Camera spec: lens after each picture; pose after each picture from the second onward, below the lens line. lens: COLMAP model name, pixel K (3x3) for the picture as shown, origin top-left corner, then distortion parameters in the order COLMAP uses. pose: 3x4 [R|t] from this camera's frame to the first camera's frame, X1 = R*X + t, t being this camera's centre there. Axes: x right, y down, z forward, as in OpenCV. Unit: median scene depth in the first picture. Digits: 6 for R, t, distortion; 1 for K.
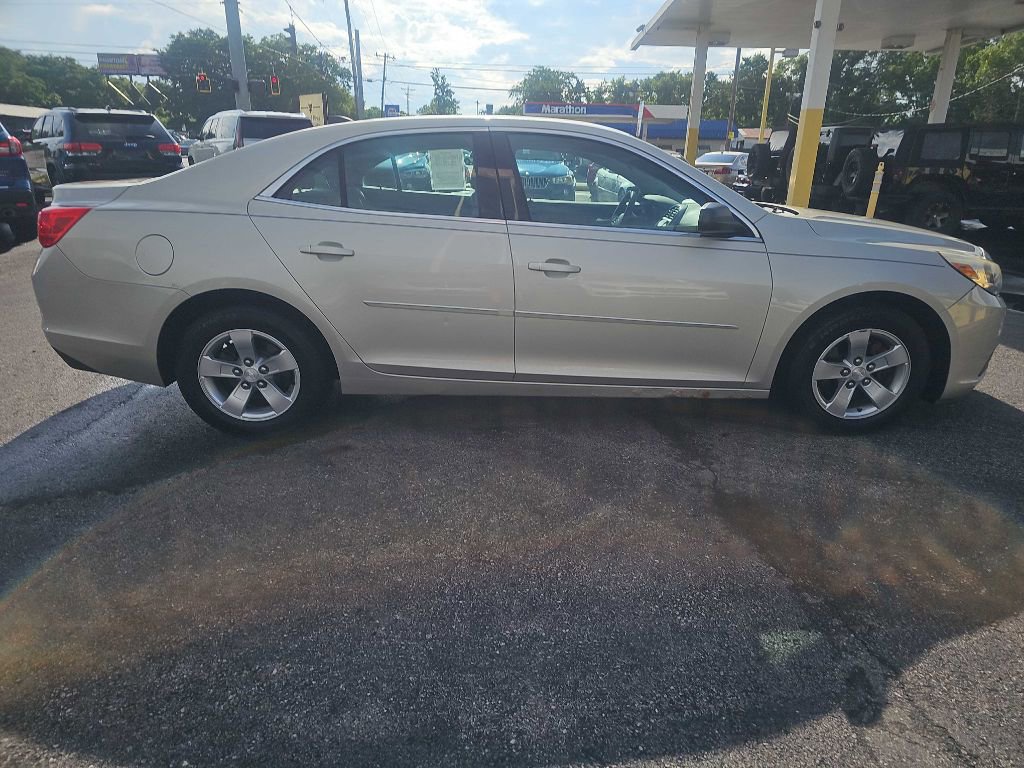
lens RADIAL K [[672.9, 0, 517.3], [0, 672.9, 384.9], [0, 0, 1]] dist [0.045849, -0.034809]
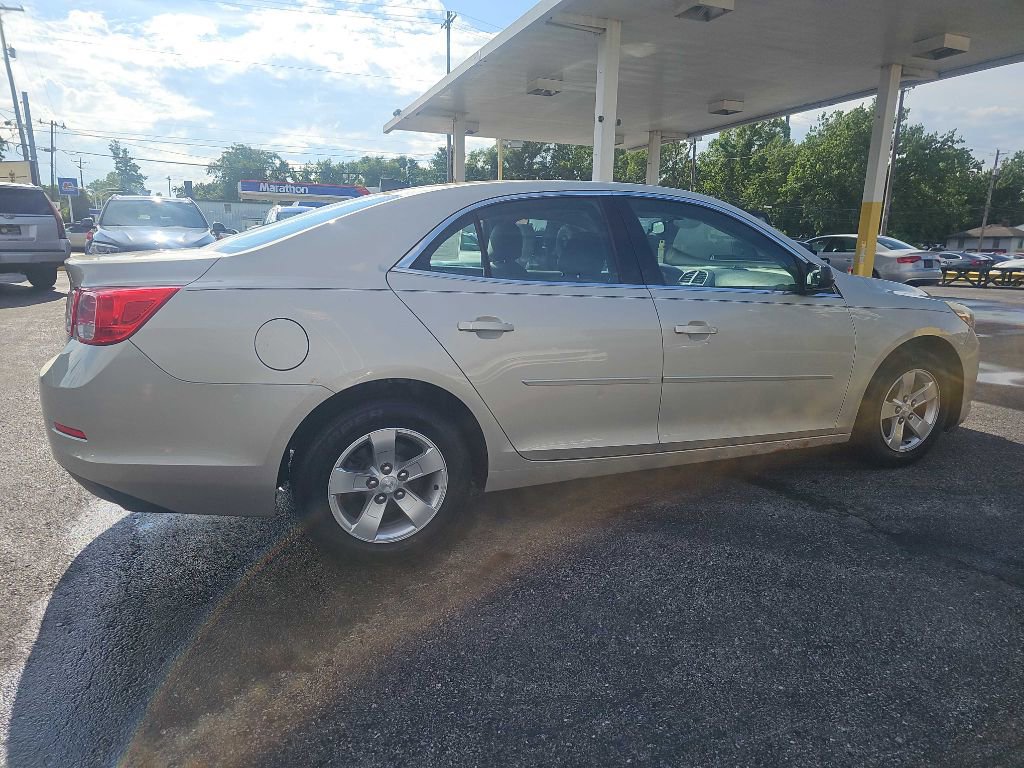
lens RADIAL K [[687.9, 0, 508.7], [0, 687.9, 388.1], [0, 0, 1]] dist [0.061268, -0.041756]
pose [[0.922856, -0.087017, 0.375187, -0.541096], [0.127723, 0.988163, -0.084979, -0.038623], [-0.363351, 0.126344, 0.923046, 0.172295]]
